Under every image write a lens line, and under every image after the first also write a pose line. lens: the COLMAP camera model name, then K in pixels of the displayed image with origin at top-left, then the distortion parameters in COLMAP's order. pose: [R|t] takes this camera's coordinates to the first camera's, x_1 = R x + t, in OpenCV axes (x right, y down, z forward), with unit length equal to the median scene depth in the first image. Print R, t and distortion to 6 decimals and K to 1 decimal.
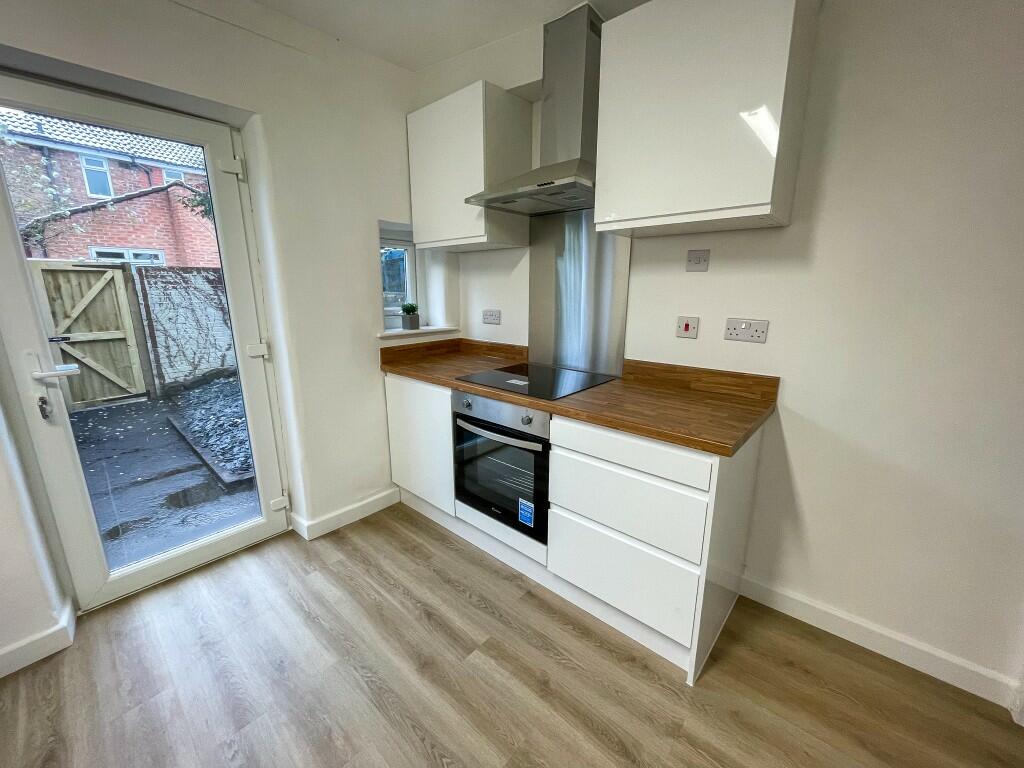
lens RADIAL K [[411.6, 0, 510.8], [0, 411.6, 381.2], [0, 0, 1]] dist [-0.001822, -0.000631]
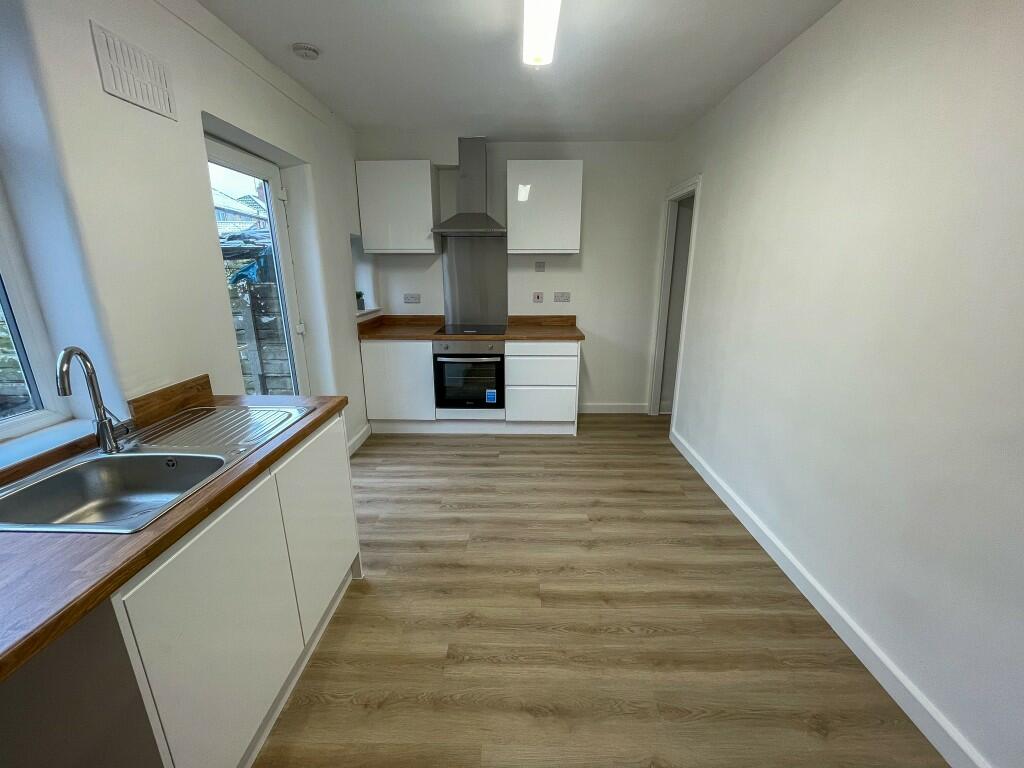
lens RADIAL K [[411.6, 0, 510.8], [0, 411.6, 381.2], [0, 0, 1]] dist [-0.001822, -0.000631]
pose [[0.756203, -0.170771, 0.631660, -0.929750], [0.146348, 0.985029, 0.091102, 0.071300], [-0.637761, 0.023551, 0.769874, -0.471275]]
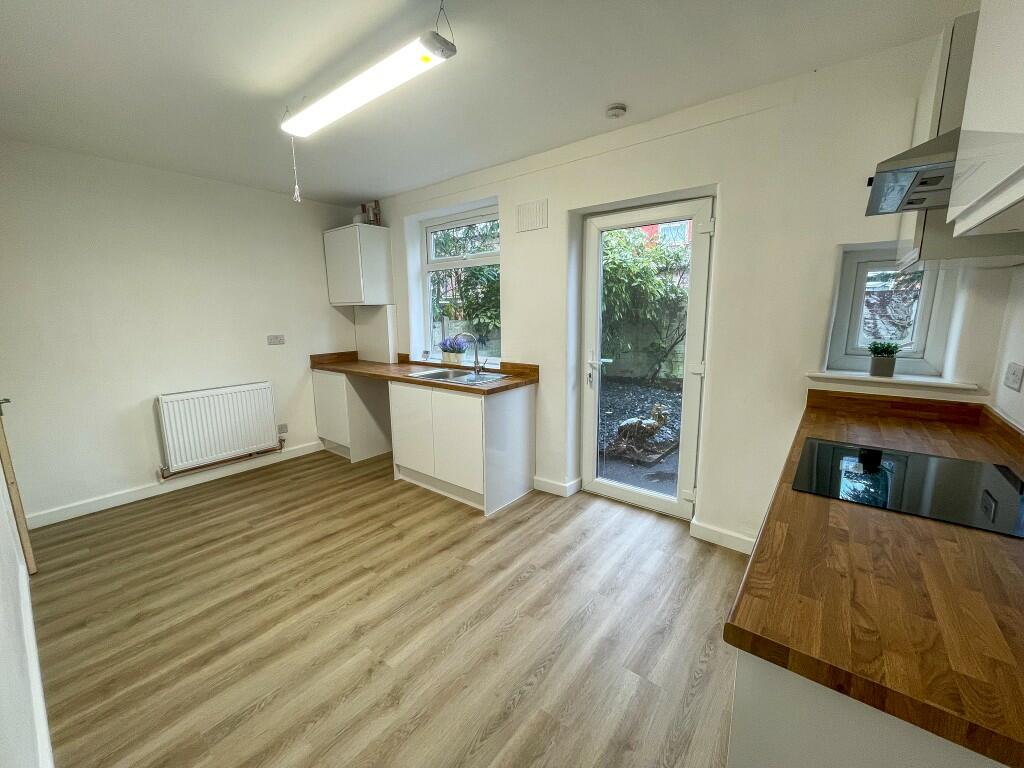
lens RADIAL K [[411.6, 0, 510.8], [0, 411.6, 381.2], [0, 0, 1]] dist [-0.001822, -0.000631]
pose [[0.066010, 0.172789, -0.982744, 0.552626], [-0.214734, 0.964276, 0.155119, -0.105091], [0.974439, 0.200790, 0.100755, 0.309581]]
